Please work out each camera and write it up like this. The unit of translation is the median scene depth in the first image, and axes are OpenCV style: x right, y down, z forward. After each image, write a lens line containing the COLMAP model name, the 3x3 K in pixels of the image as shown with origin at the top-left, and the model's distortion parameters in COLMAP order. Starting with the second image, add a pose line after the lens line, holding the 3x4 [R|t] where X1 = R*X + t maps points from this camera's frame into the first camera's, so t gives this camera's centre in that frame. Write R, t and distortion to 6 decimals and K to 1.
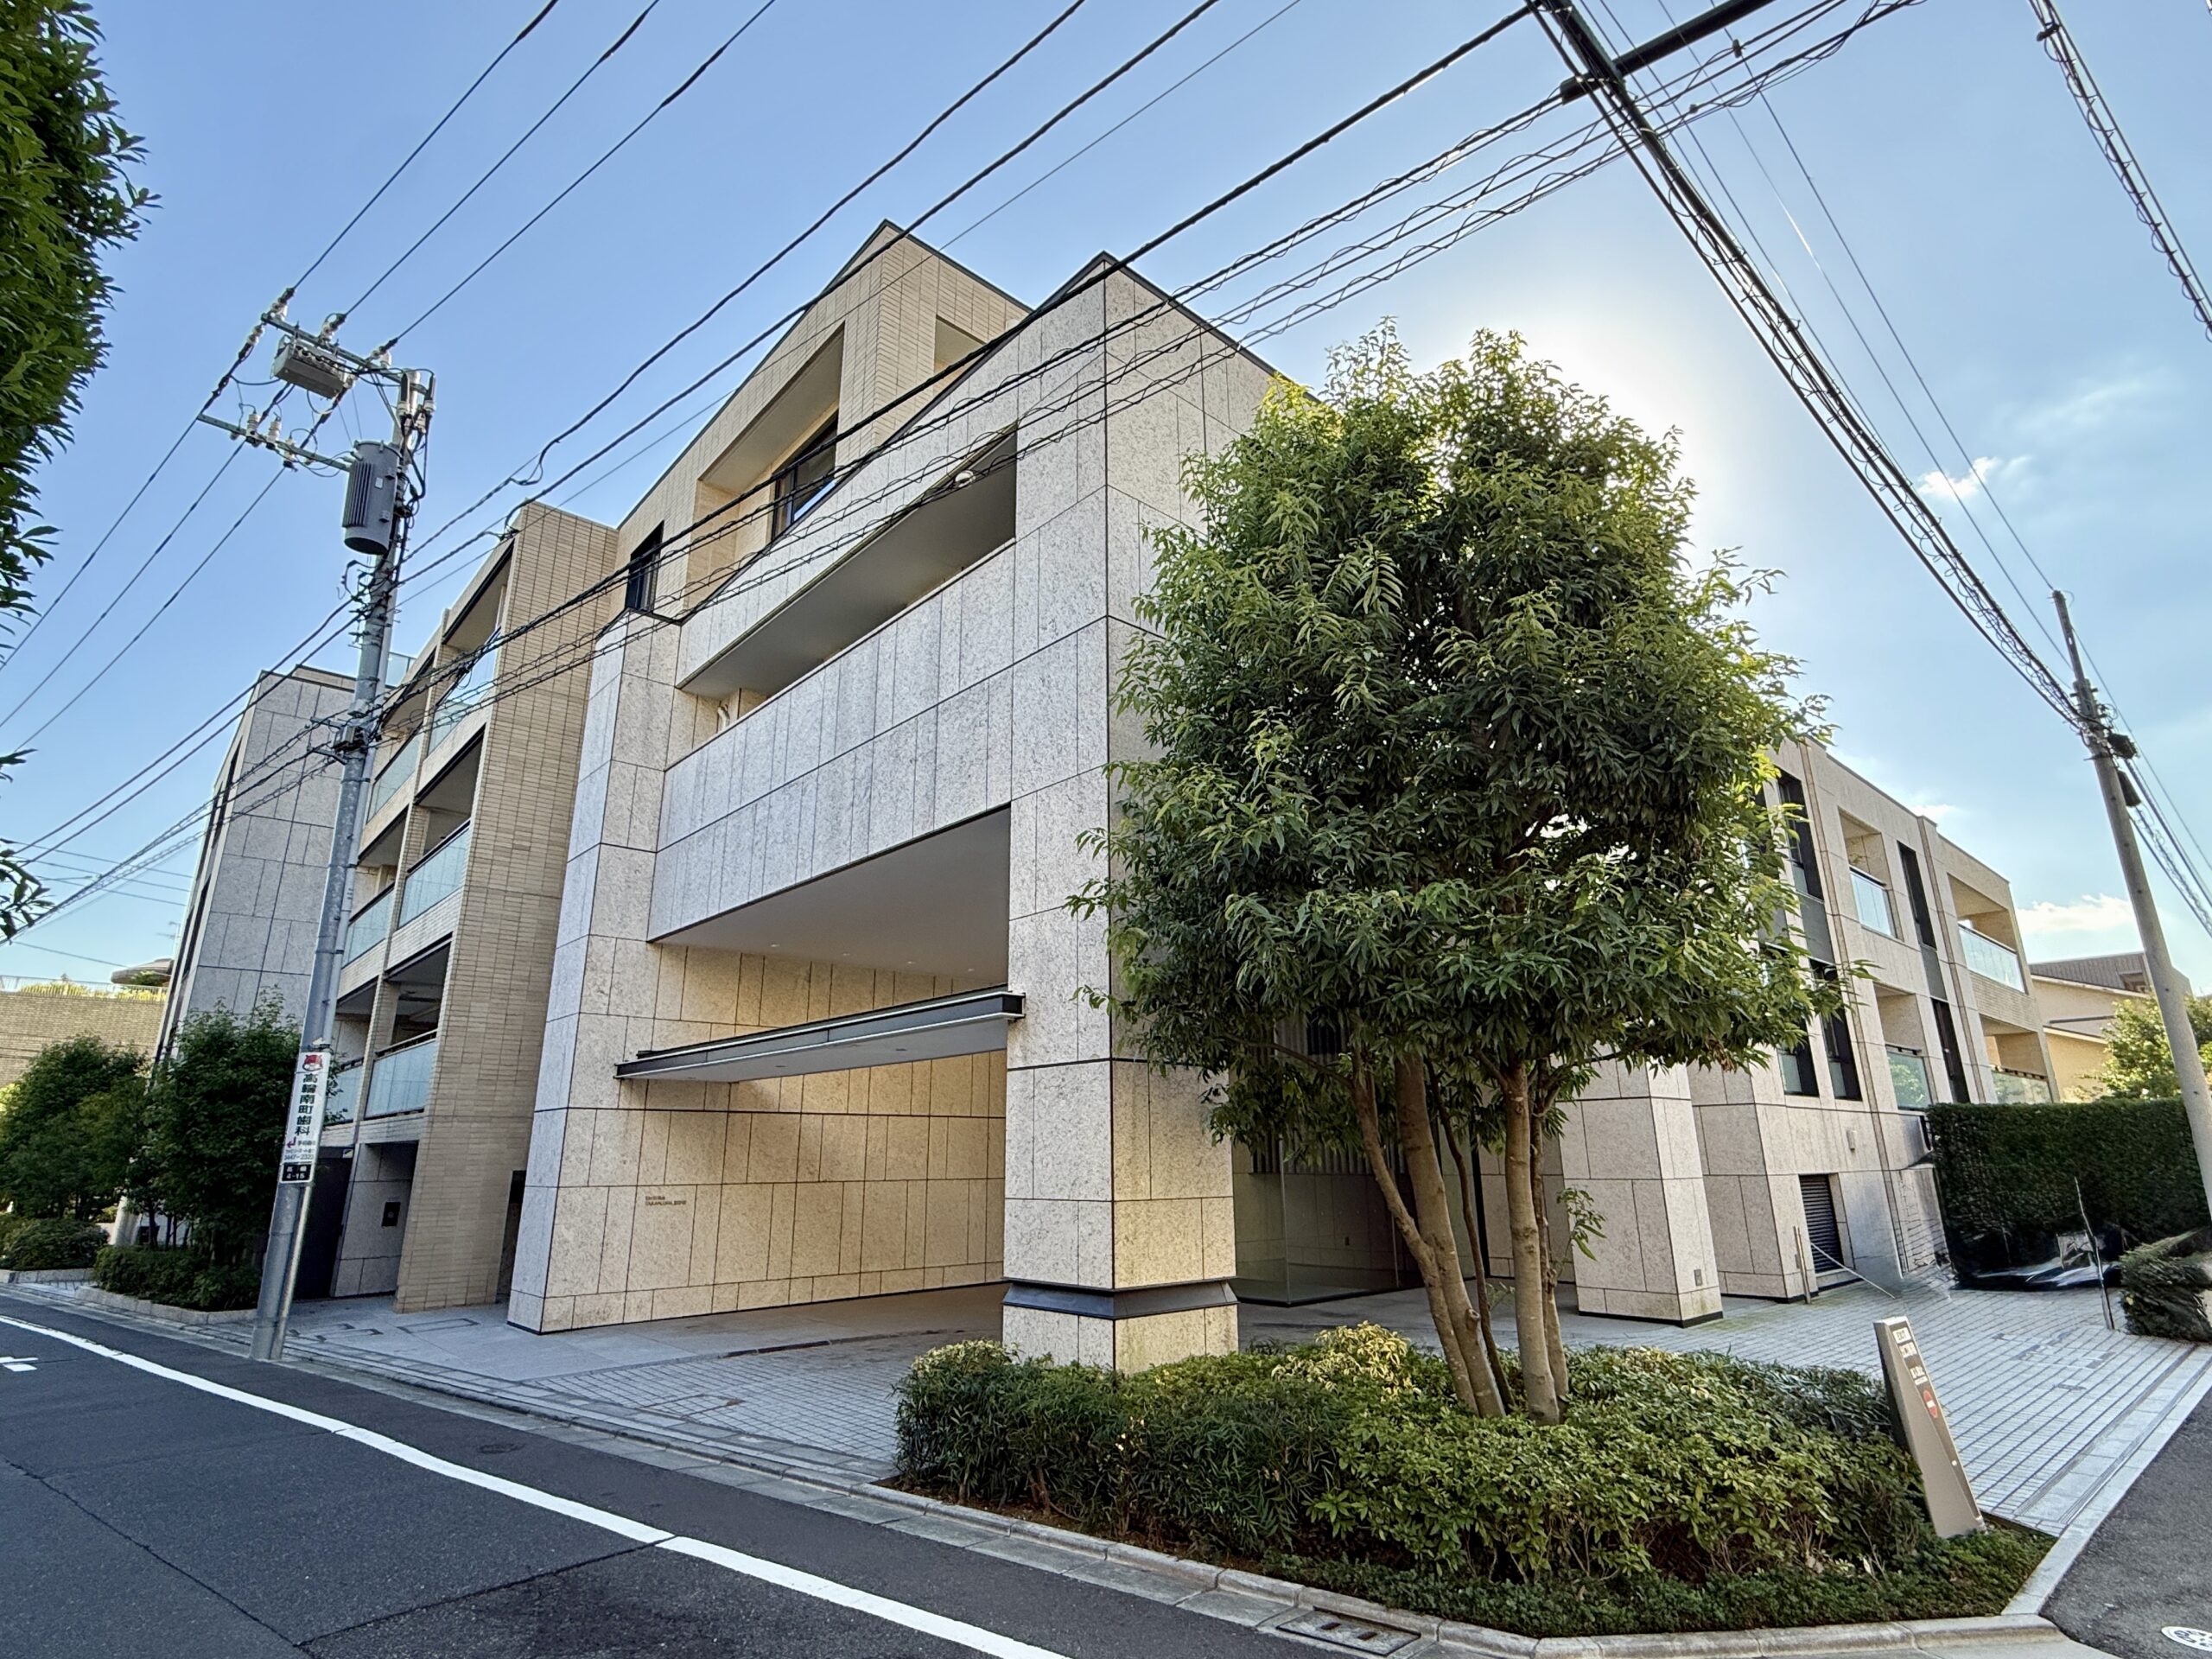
lens RADIAL K [[1100.7, 0, 1100.2], [0, 1100.7, 840.0], [0, 0, 1]] dist [0.003281, 0.000773]
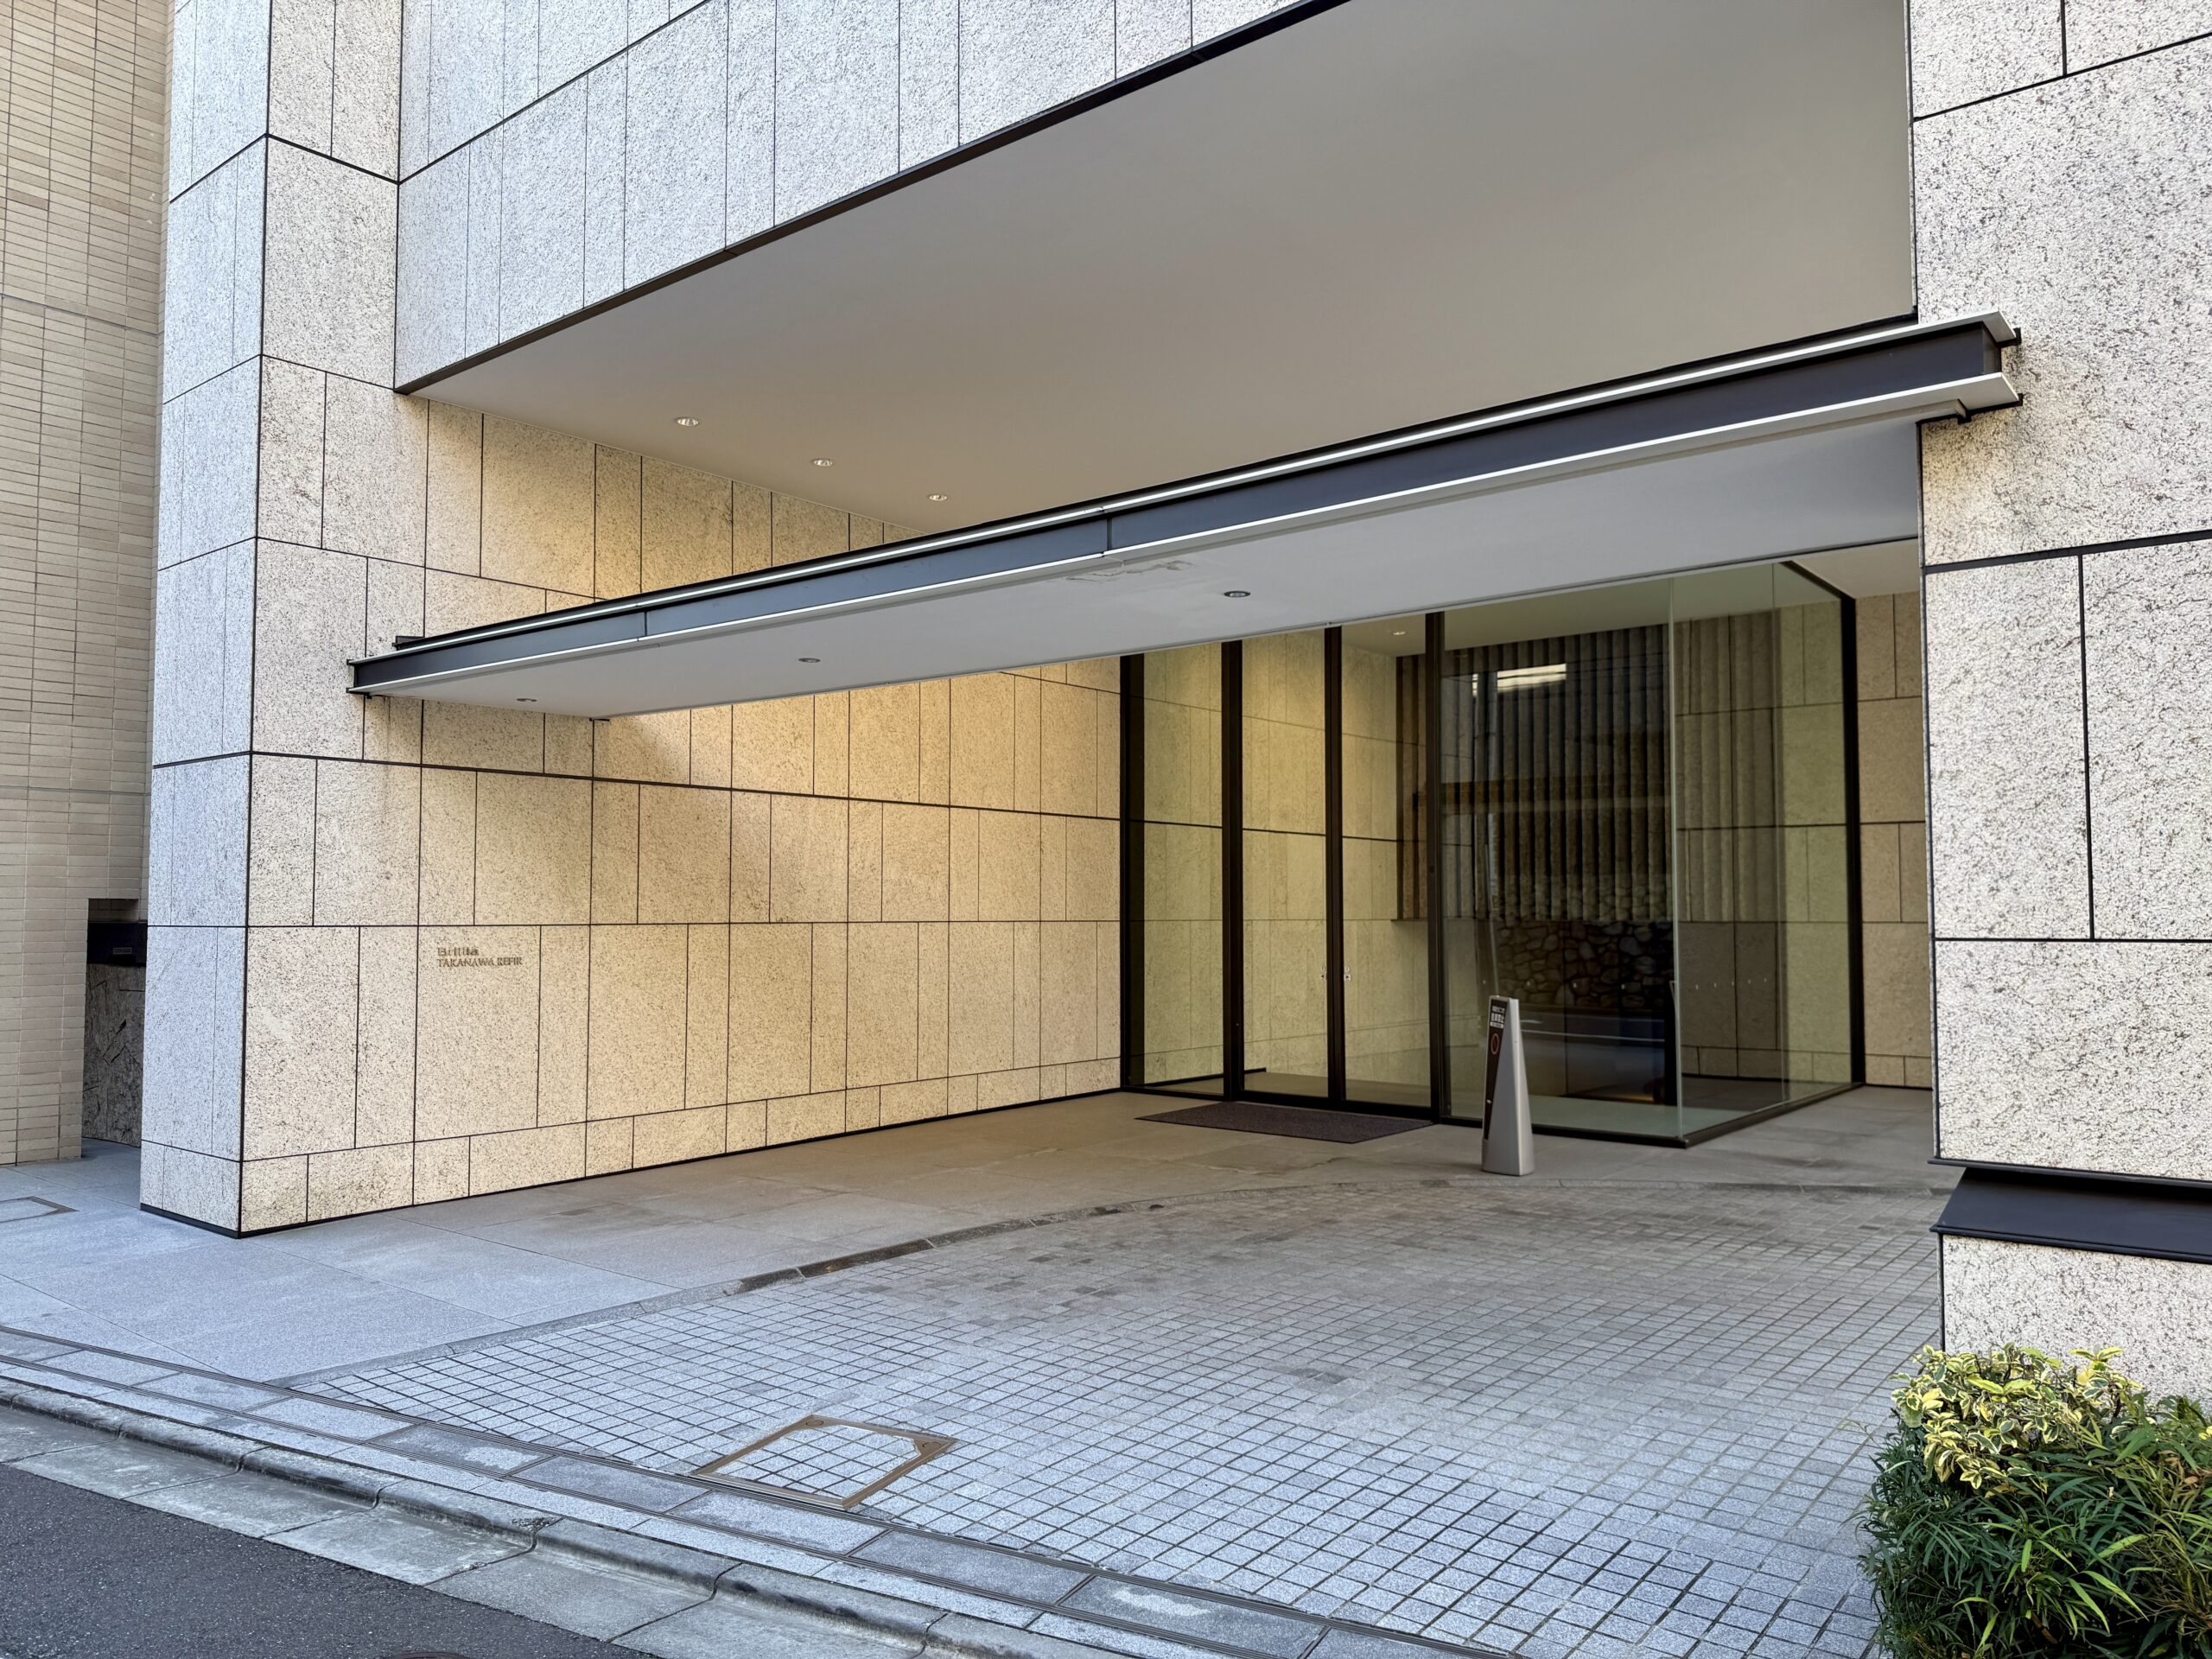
lens RADIAL K [[1534.1, 0, 1103.7], [0, 1534.1, 841.1], [0, 0, 1]] dist [0.027344, -0.032089]
pose [[0.986669, 0.013166, 0.162206, -0.241552], [-0.050664, 0.972040, 0.229283, 0.116542], [-0.154652, -0.234445, 0.959749, 0.343905]]
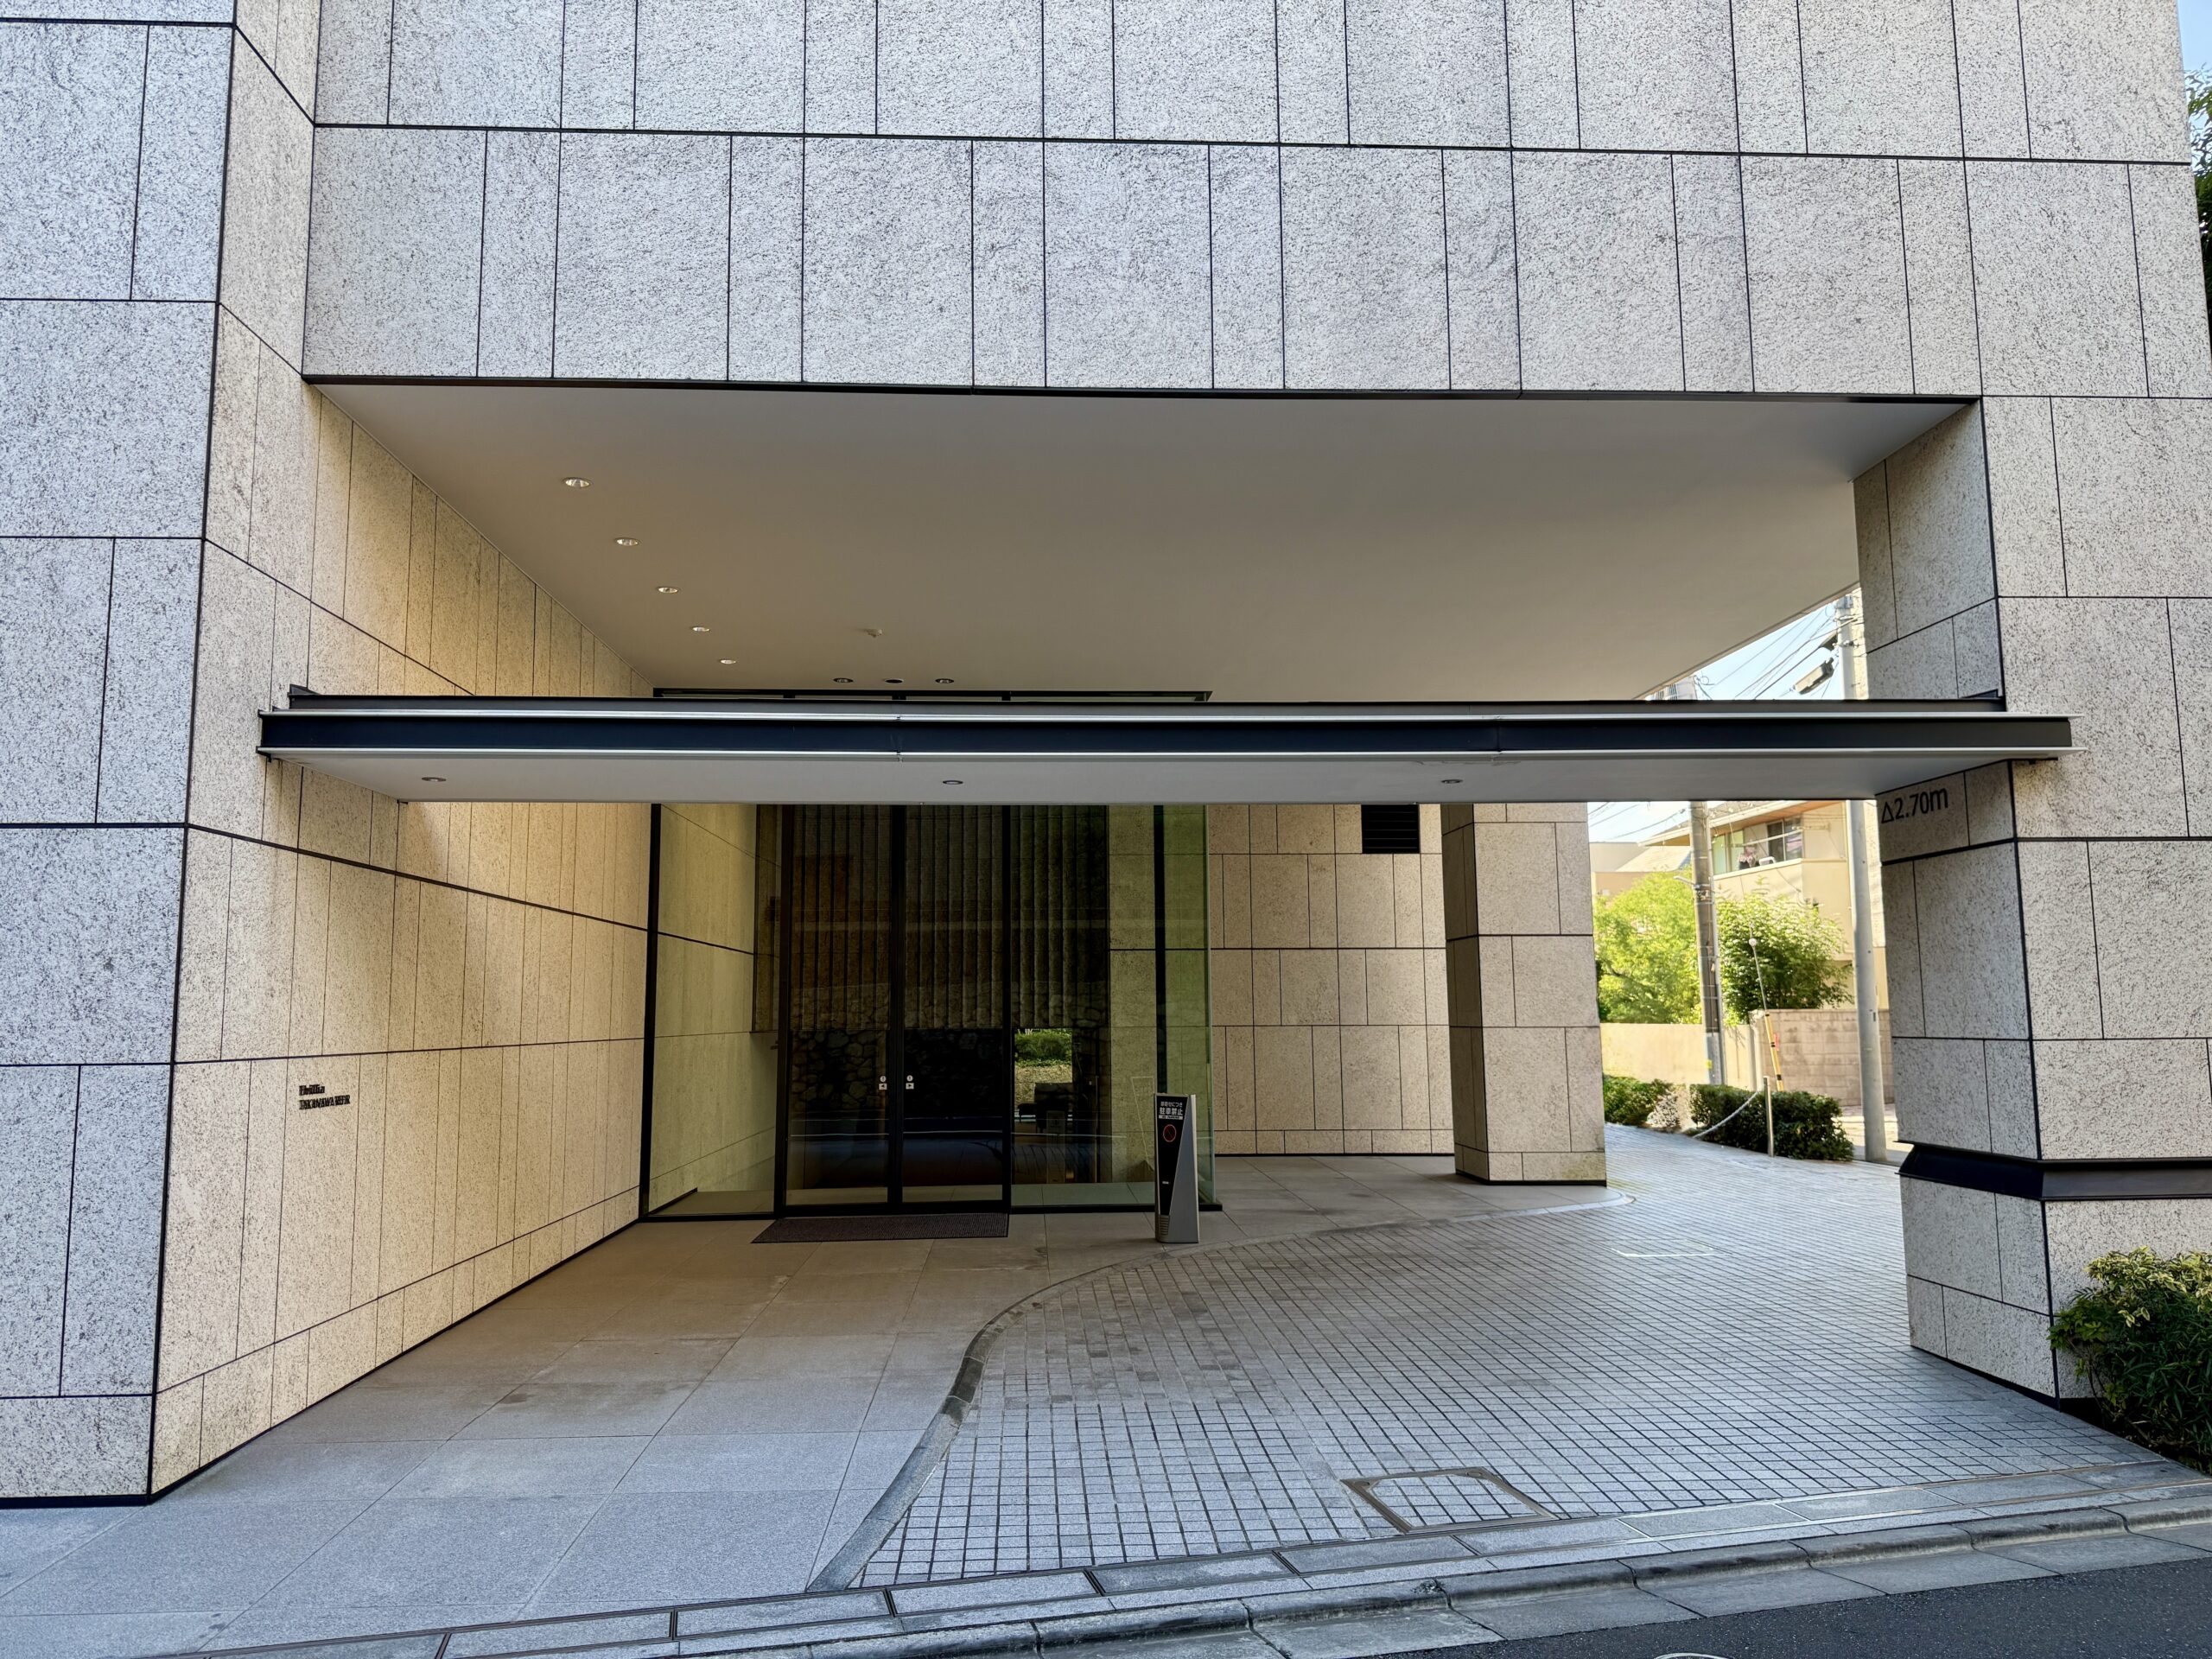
lens RADIAL K [[1534.1, 0, 1103.7], [0, 1534.1, 841.1], [0, 0, 1]] dist [0.027344, -0.032089]
pose [[0.632831, 0.086168, 0.769481, -0.641441], [-0.210908, 0.975394, 0.064227, 0.157142], [-0.745012, -0.202934, 0.635432, 0.499558]]
